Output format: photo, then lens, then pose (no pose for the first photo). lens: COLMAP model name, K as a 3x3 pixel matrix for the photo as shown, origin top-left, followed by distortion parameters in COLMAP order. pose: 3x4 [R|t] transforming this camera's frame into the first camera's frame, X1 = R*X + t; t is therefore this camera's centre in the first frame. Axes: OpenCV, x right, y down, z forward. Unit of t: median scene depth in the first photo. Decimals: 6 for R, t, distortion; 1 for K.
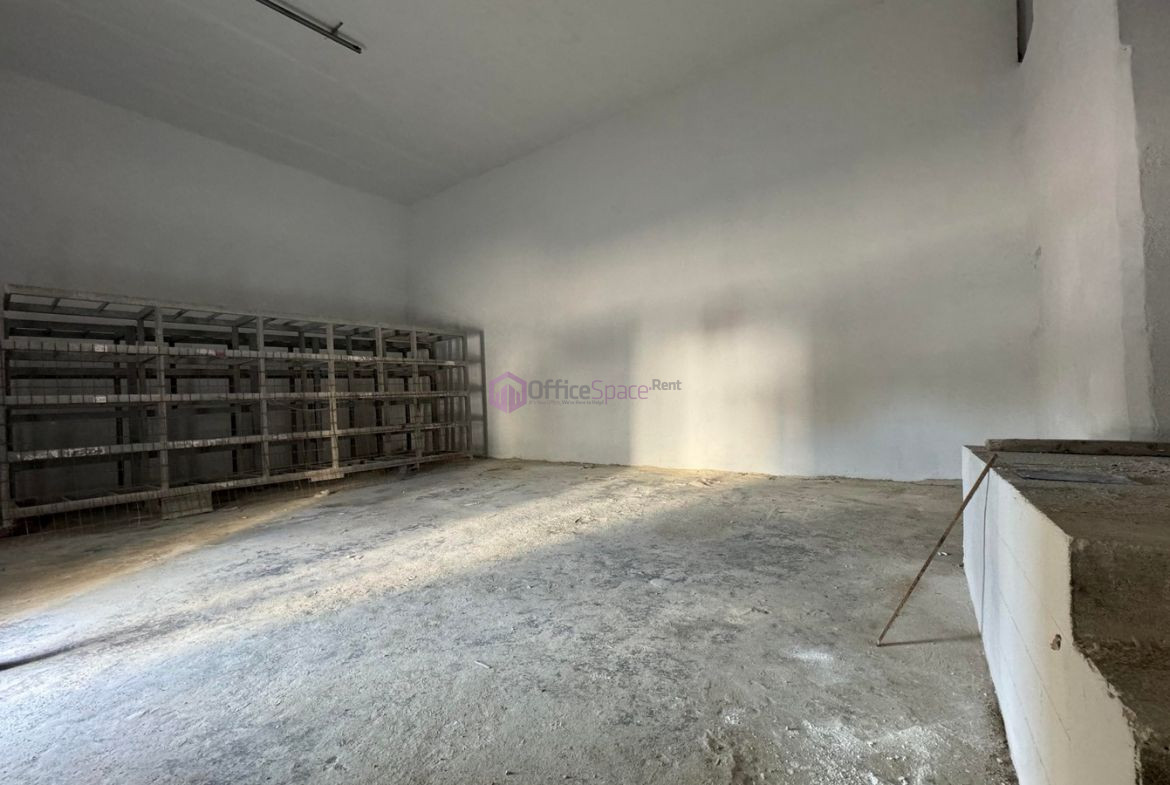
lens RADIAL K [[497.2, 0, 585.1], [0, 497.2, 394.3], [0, 0, 1]] dist [-0.000779, -0.000458]
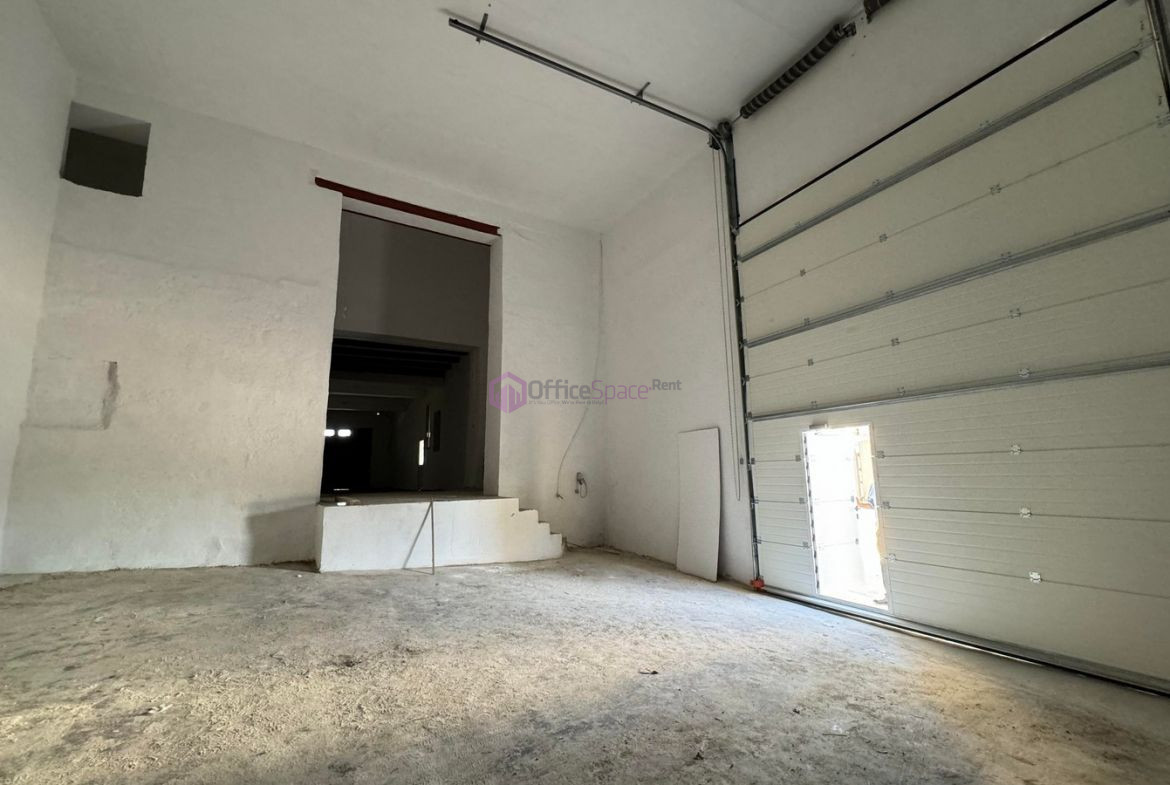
lens RADIAL K [[501.0, 0, 589.8], [0, 501.0, 396.1], [0, 0, 1]] dist [-0.000762, -0.000191]
pose [[-0.925034, 0.082242, 0.370876, -0.675691], [0.016949, 0.984247, -0.175984, 0.023276], [-0.379507, -0.156505, -0.911856, 1.748957]]
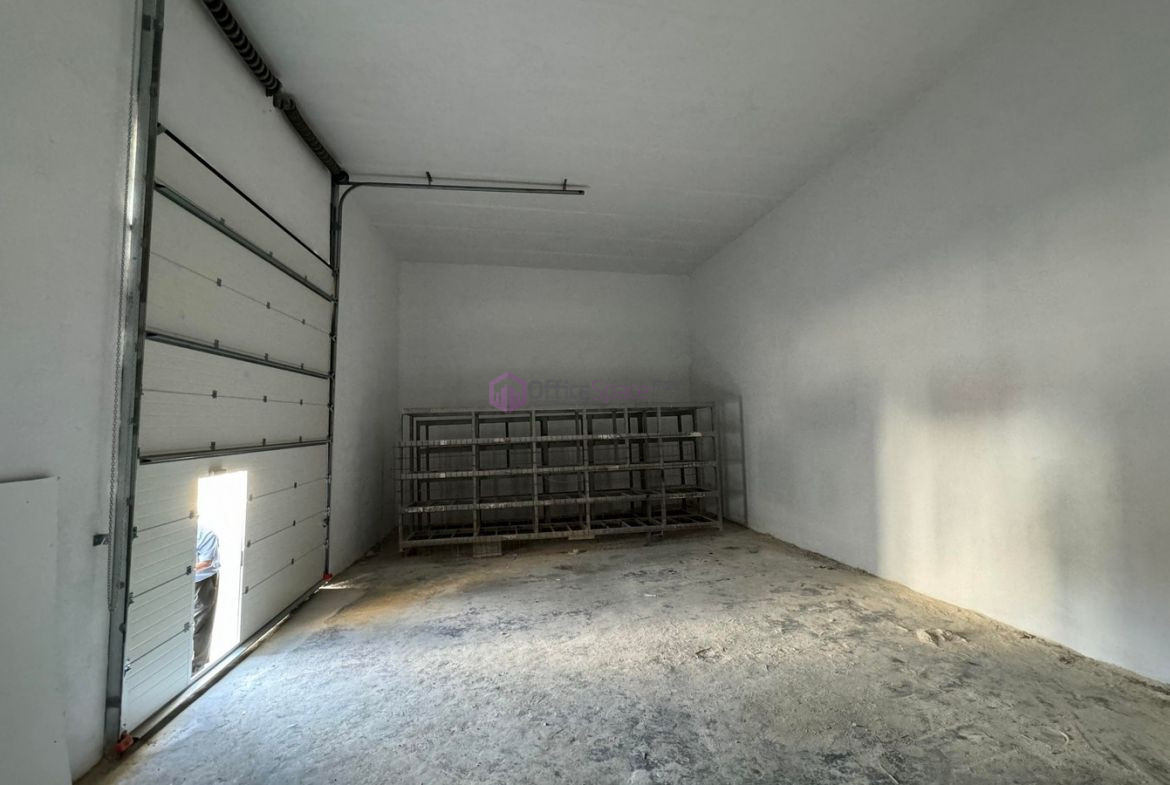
lens RADIAL K [[497.2, 0, 585.1], [0, 497.2, 394.3], [0, 0, 1]] dist [-0.000779, -0.000458]
pose [[0.737745, -0.038353, -0.673989, 0.534634], [0.011963, 0.998971, -0.043750, -0.215567], [0.674974, 0.024213, 0.737444, 0.173498]]
